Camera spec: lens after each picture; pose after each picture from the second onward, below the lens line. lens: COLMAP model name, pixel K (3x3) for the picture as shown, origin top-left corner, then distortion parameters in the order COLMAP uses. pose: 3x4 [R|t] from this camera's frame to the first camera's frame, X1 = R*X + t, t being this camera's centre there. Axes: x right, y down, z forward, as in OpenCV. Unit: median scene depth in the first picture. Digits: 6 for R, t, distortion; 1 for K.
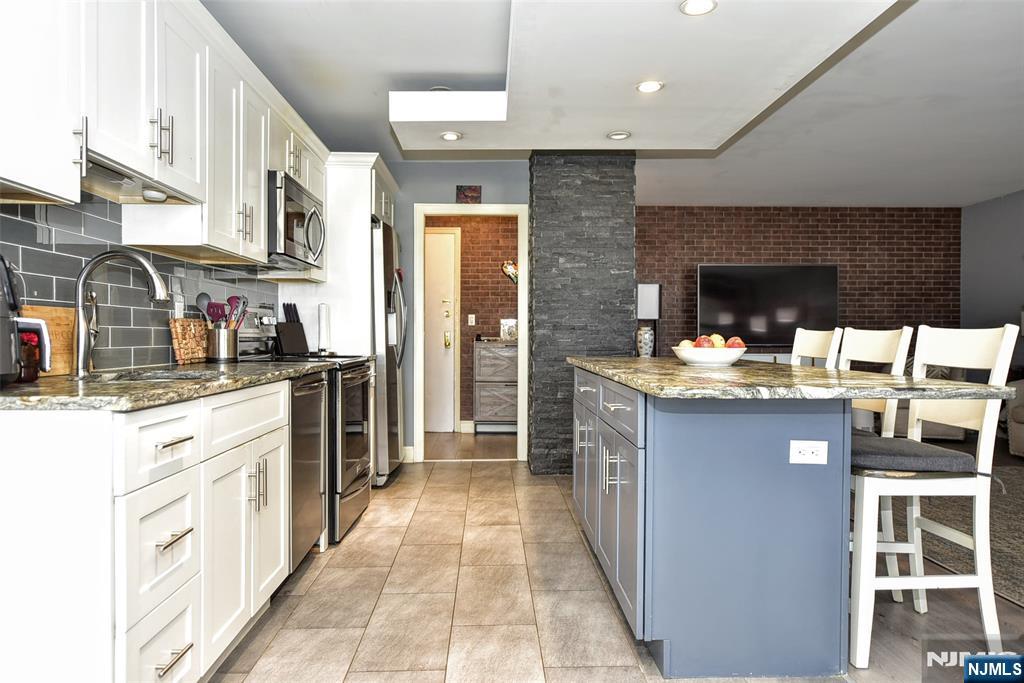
lens RADIAL K [[670.7, 0, 512.0], [0, 670.7, 341.5], [0, 0, 1]] dist [-0.000142, -0.000856]
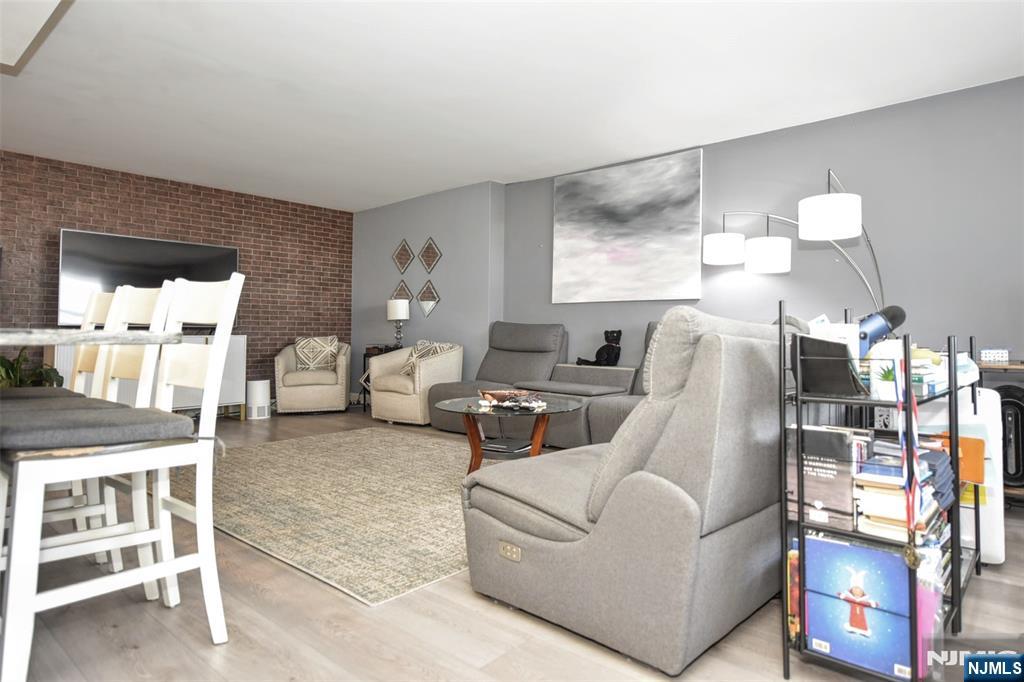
lens RADIAL K [[600.0, 0, 563.8], [0, 600.0, 312.3], [0, 0, 1]] dist [-0.002400, -0.000816]
pose [[0.653742, 0.032620, 0.756014, 0.157903], [-0.002888, 0.999171, -0.040614, 0.023602], [-0.756712, 0.024367, 0.653294, 0.041648]]
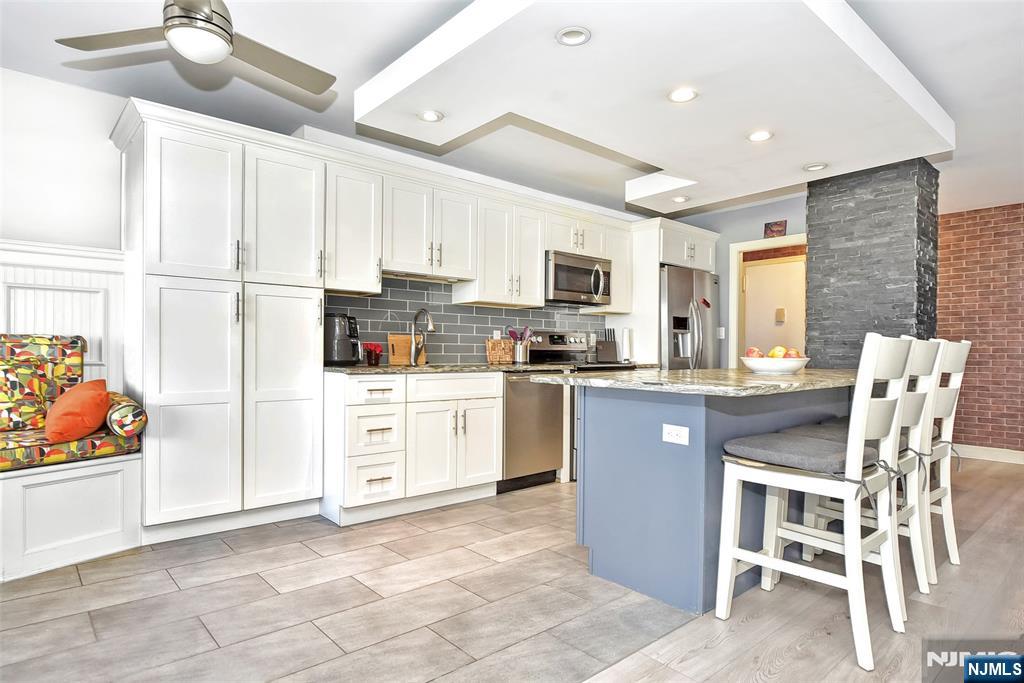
lens RADIAL K [[572.5, 0, 507.7], [0, 572.5, 355.0], [0, 0, 1]] dist [0.001178, 0.000193]
pose [[0.628233, 0.006003, -0.778002, 0.417586], [-0.012092, 0.999925, -0.002049, 0.006271], [0.777931, 0.010695, 0.628259, 0.016612]]
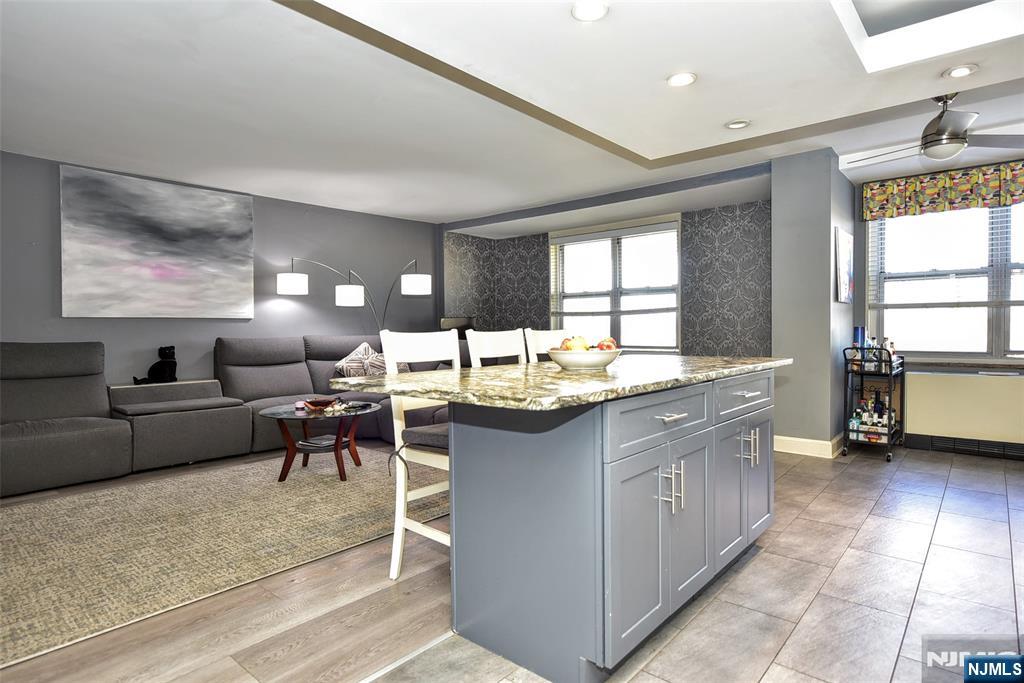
lens RADIAL K [[564.9, 0, 512.0], [0, 564.9, 341.5], [0, 0, 1]] dist [0.000814, -0.000800]
pose [[-0.738110, -0.011174, 0.674588, -0.097604], [0.013736, 0.999407, 0.031584, -0.015939], [-0.674541, 0.032579, -0.737518, 0.904382]]
